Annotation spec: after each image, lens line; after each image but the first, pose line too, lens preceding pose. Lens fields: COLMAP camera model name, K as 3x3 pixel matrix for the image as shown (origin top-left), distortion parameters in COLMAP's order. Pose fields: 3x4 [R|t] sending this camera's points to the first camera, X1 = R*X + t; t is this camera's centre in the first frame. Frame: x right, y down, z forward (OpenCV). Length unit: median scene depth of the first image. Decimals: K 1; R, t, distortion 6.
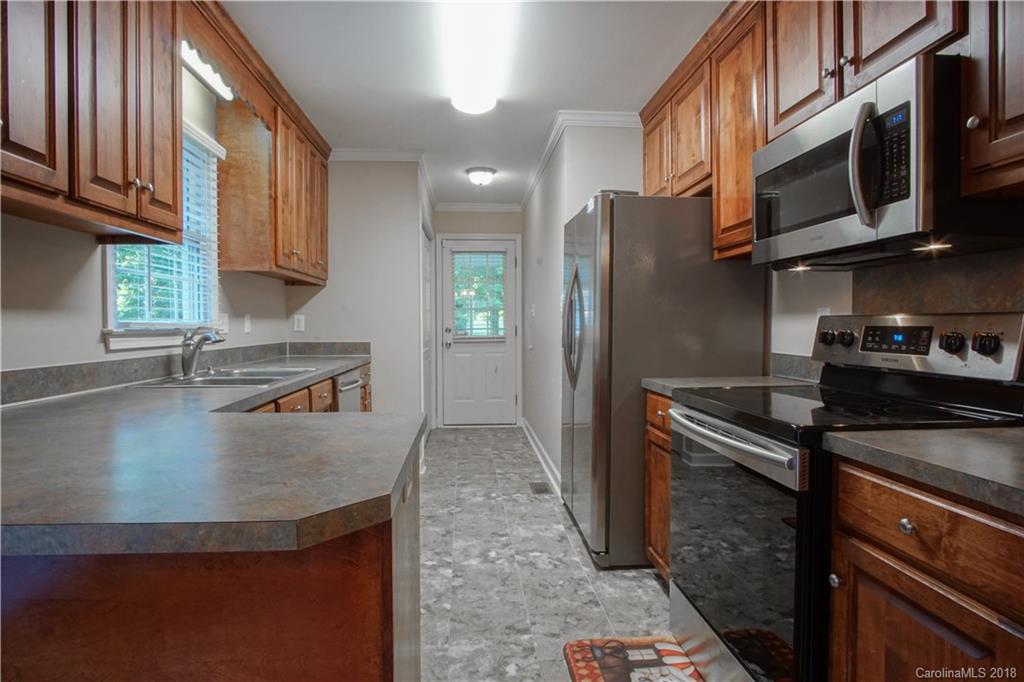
lens RADIAL K [[547.9, 0, 504.3], [0, 547.9, 337.4], [0, 0, 1]] dist [-0.024338, 0.000598]
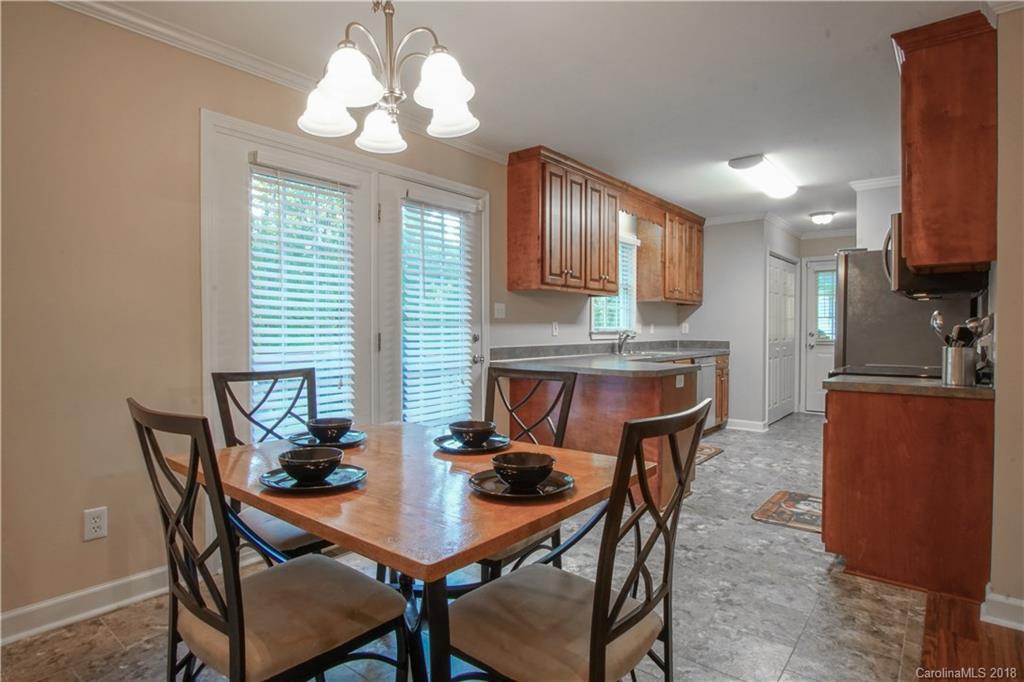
lens RADIAL K [[547.9, 0, 504.3], [0, 547.9, 337.4], [0, 0, 1]] dist [-0.024338, 0.000598]
pose [[0.726606, 0.015054, -0.686889, 0.478139], [-0.020578, 0.999788, 0.000144, 0.014978], [0.686746, 0.014030, 0.726762, -0.748184]]
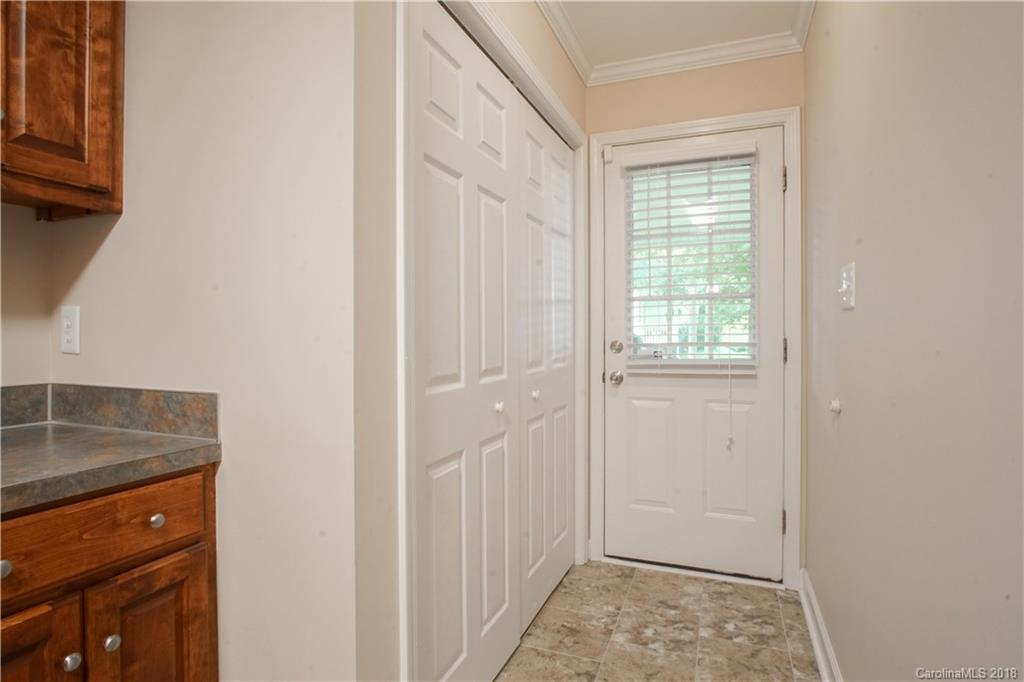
lens RADIAL K [[547.9, 0, 504.3], [0, 547.9, 337.4], [0, 0, 1]] dist [-0.024338, 0.000598]
pose [[0.895126, 0.004857, -0.445787, 0.030818], [-0.012501, 0.999821, -0.014208, -0.026778], [0.445638, 0.018290, 0.895026, 1.117736]]
